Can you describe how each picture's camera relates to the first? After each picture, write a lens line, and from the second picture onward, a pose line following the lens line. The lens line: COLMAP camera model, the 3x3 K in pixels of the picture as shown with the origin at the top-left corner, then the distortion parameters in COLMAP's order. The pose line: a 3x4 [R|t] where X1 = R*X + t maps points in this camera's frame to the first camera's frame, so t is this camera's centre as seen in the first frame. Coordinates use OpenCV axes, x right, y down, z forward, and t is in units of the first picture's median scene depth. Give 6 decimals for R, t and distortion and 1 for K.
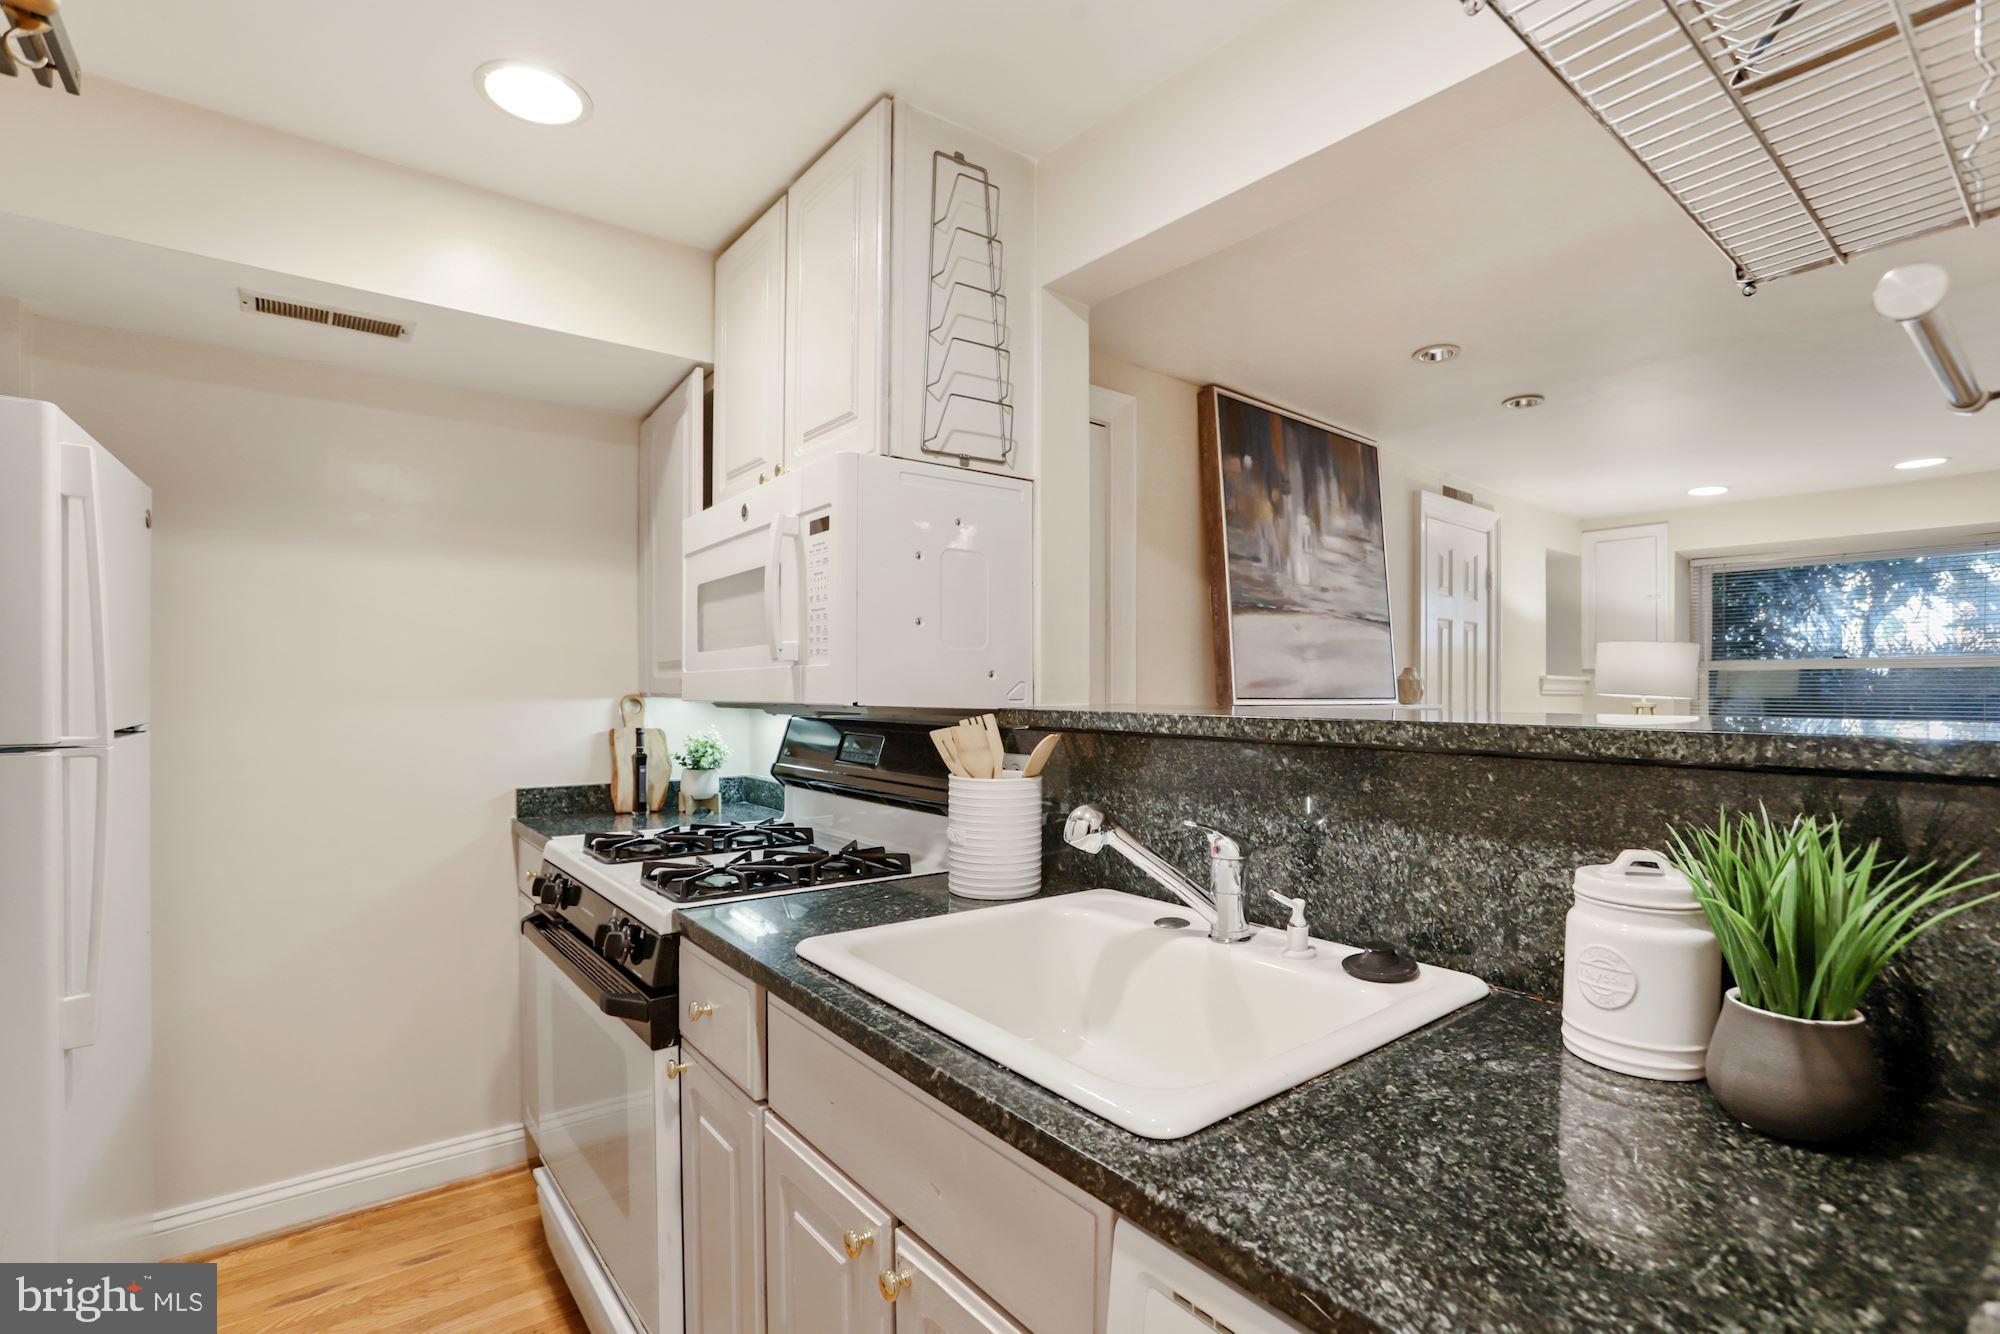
lens RADIAL K [[933.2, 0, 1007.2], [0, 933.2, 688.4], [0, 0, 1]] dist [-0.085751, 0.042949]
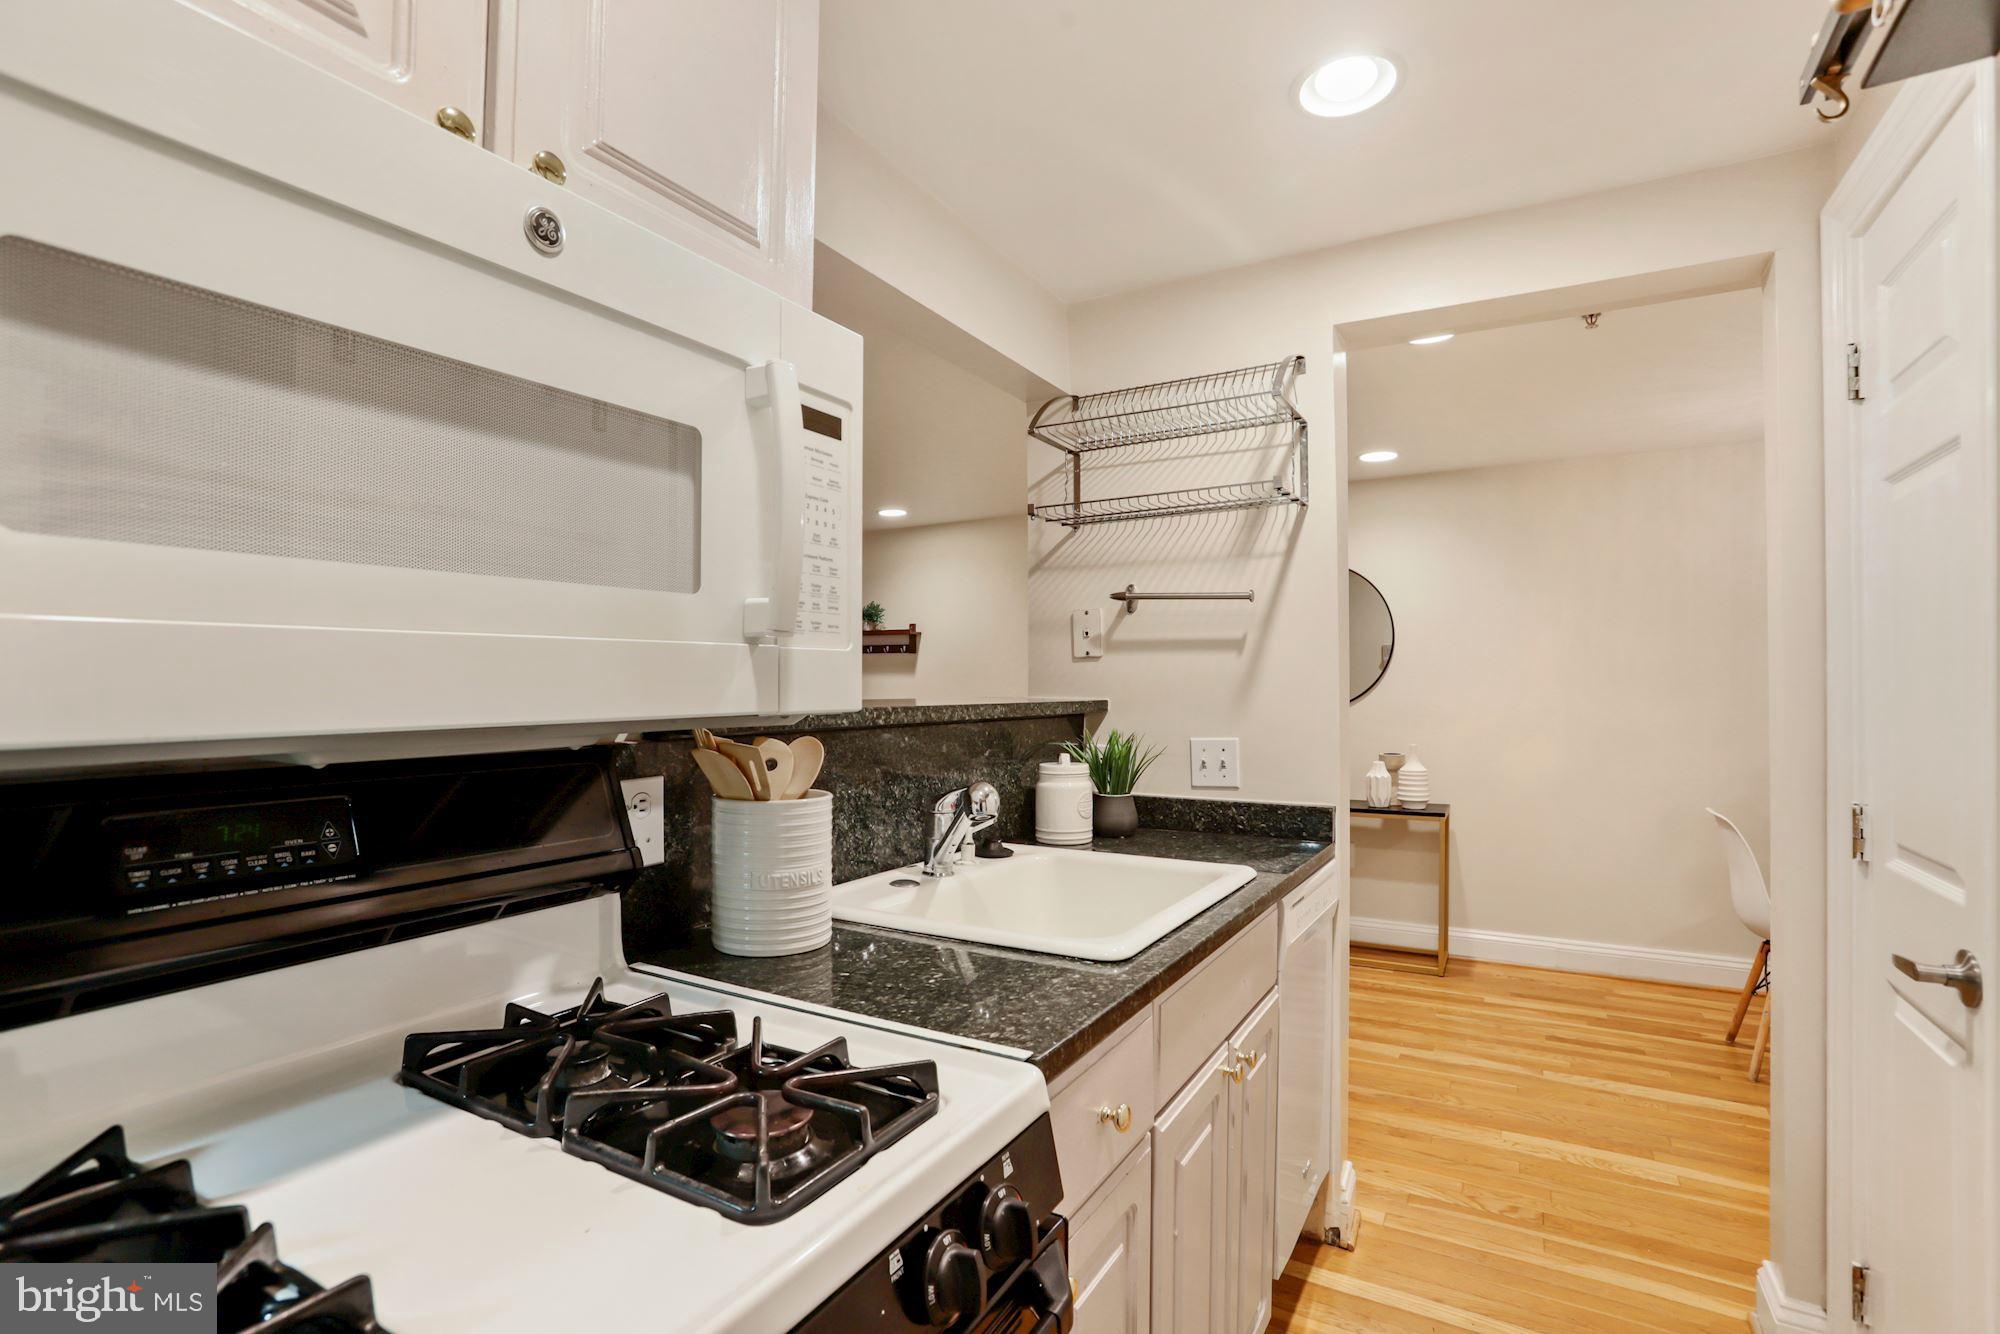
lens RADIAL K [[922.8, 0, 1000.0], [0, 922.8, 667.0], [0, 0, 1]] dist [-0.093938, 0.046433]
pose [[-0.359046, 0.015402, 0.933193, -0.782839], [0.000163, 0.999865, -0.016439, -0.002628], [-0.933320, -0.005750, -0.359000, 1.068777]]
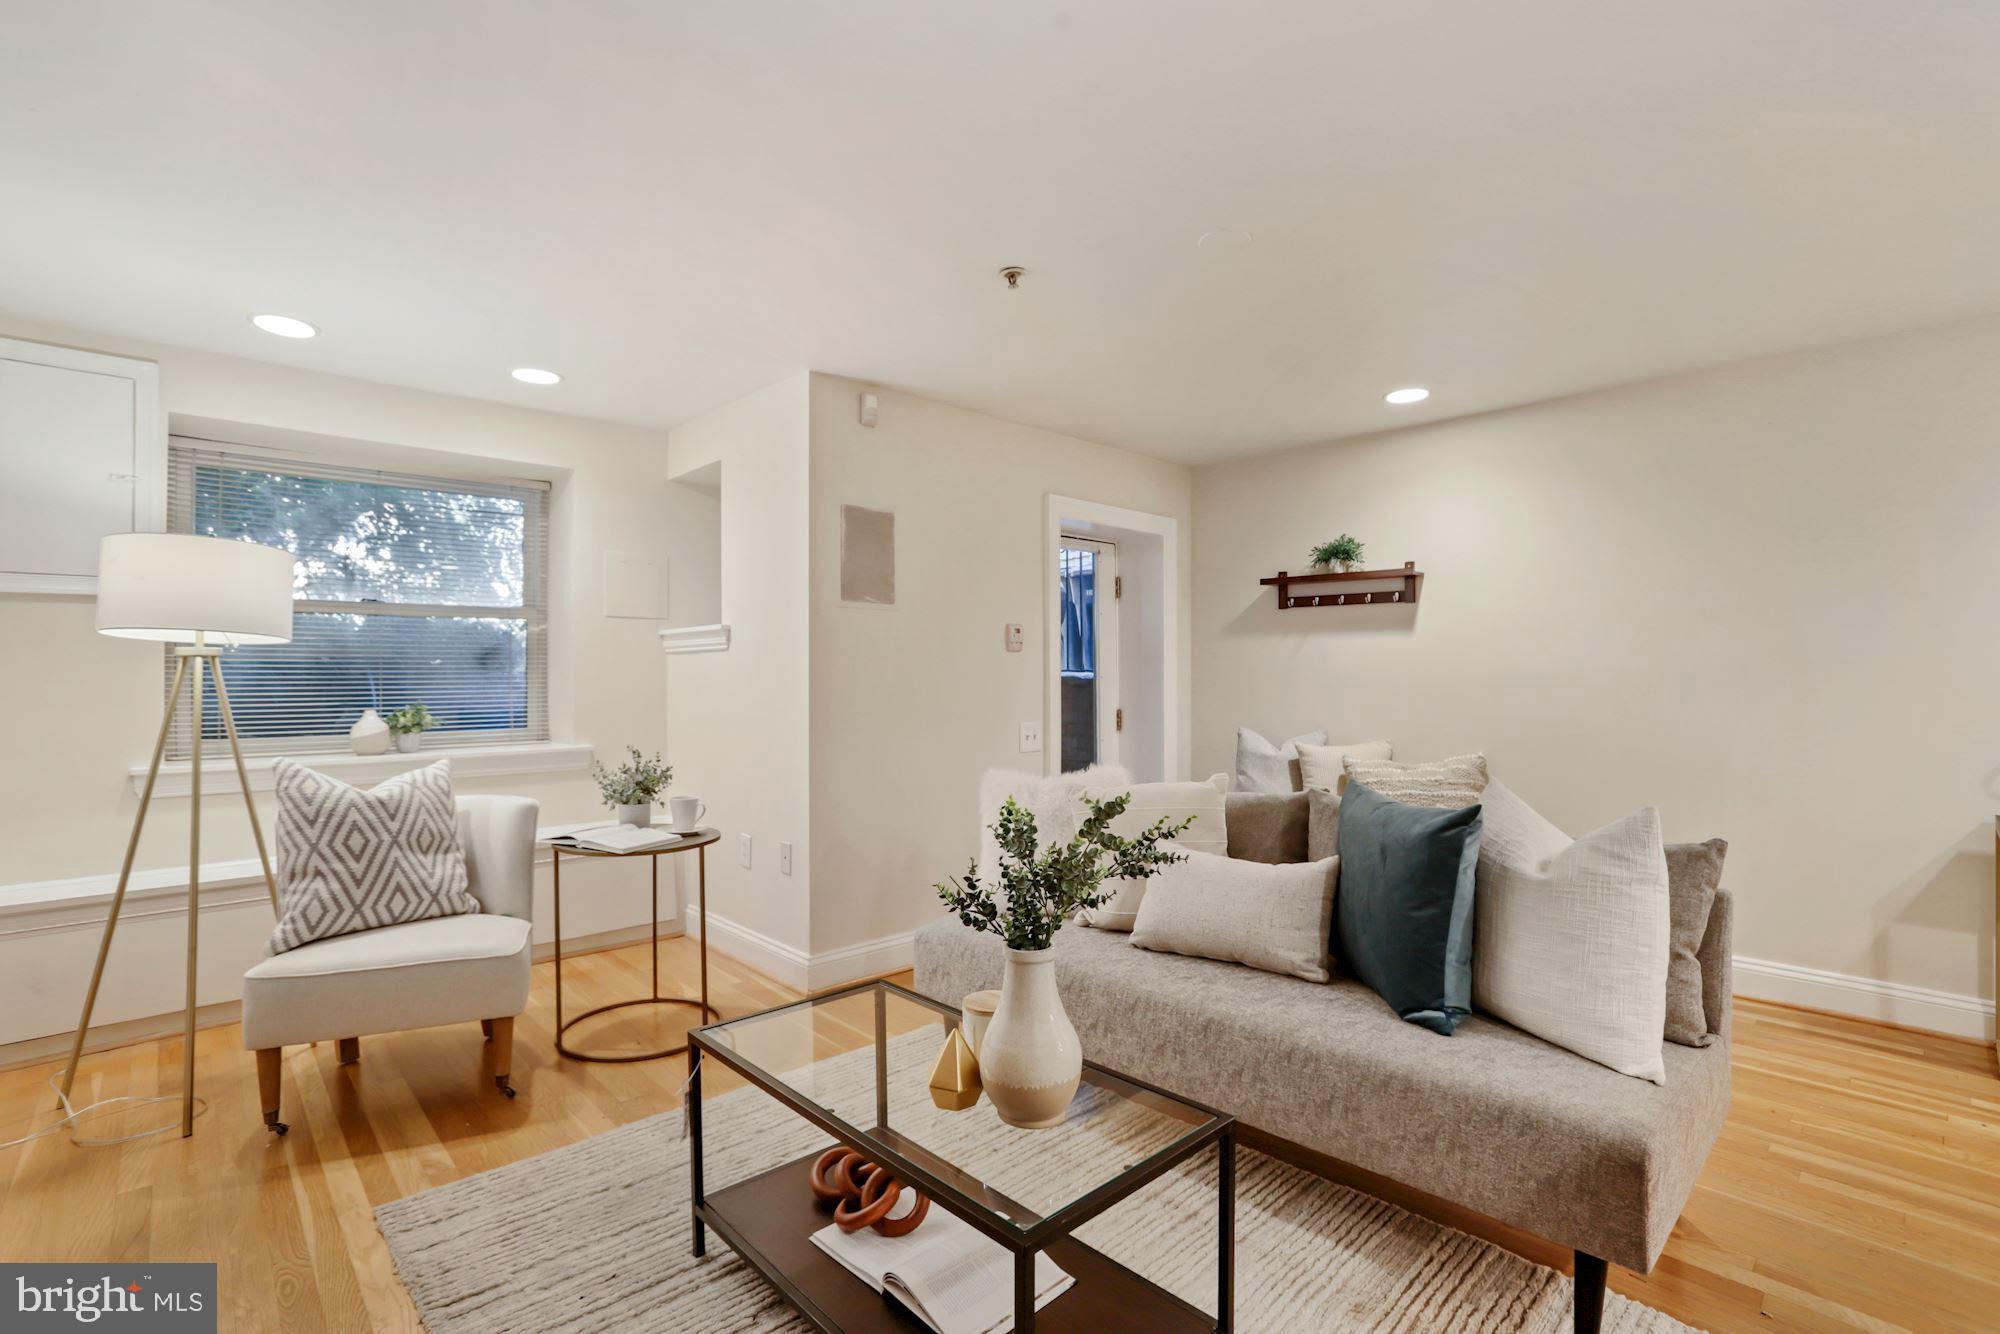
lens RADIAL K [[922.8, 0, 1000.0], [0, 922.8, 667.0], [0, 0, 1]] dist [-0.093938, 0.046433]
pose [[-0.069929, 0.003996, 0.997544, 0.266252], [-0.004228, 0.999982, -0.004302, 0.079933], [-0.997543, -0.004519, -0.069911, 1.412942]]
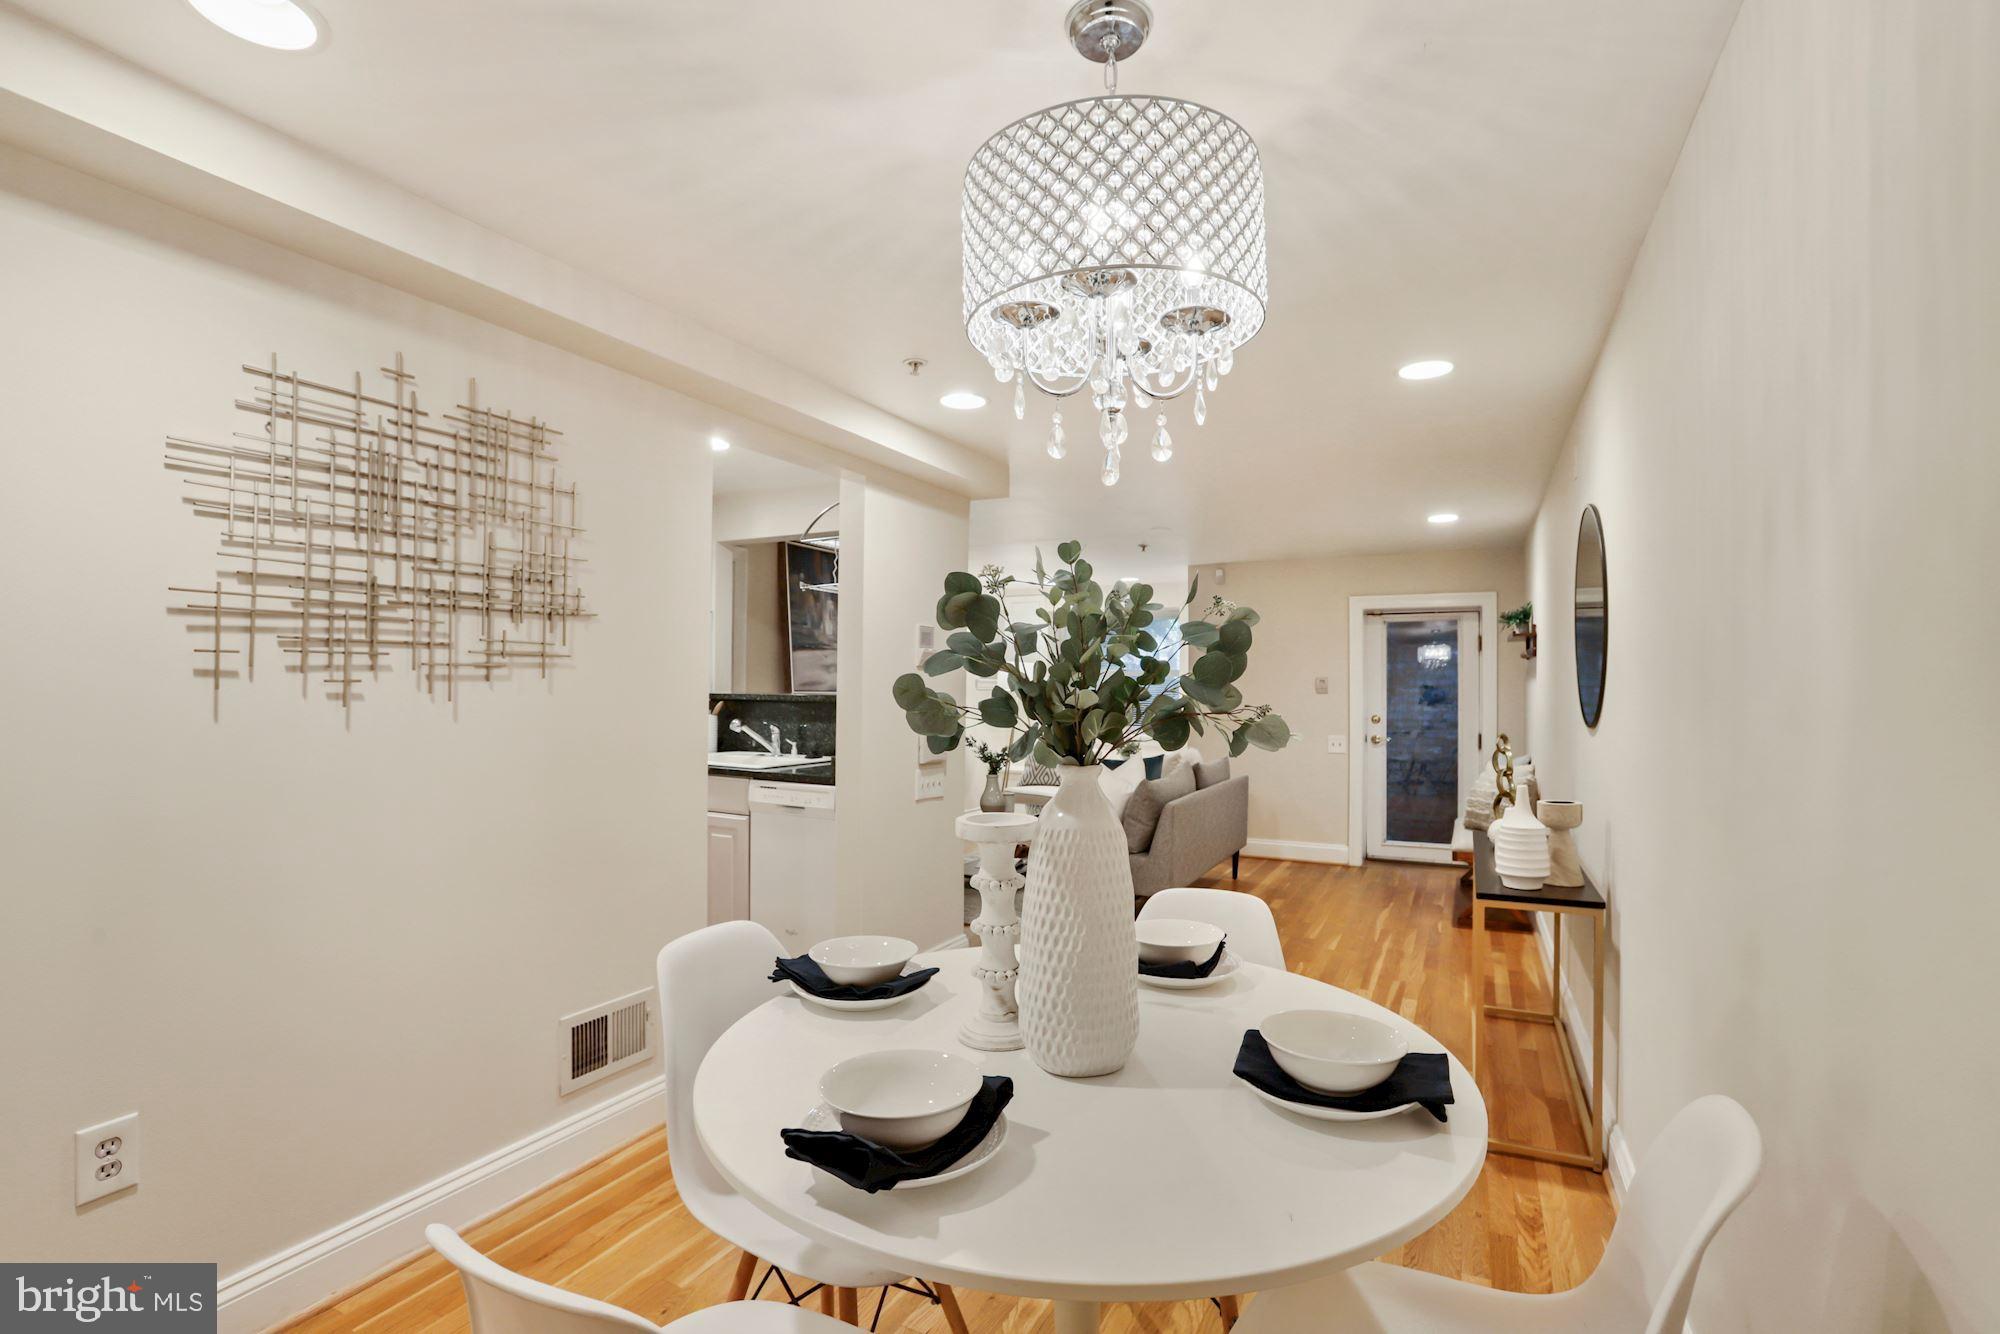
lens RADIAL K [[920.2, 0, 1000.0], [0, 920.2, 667.0], [0, 0, 1]] dist [-0.047256, 0.030246]
pose [[0.912172, 0.011012, 0.409659, -0.335187], [-0.003663, 0.999818, -0.018719, -0.010864], [-0.409790, 0.015575, 0.912047, -2.023301]]
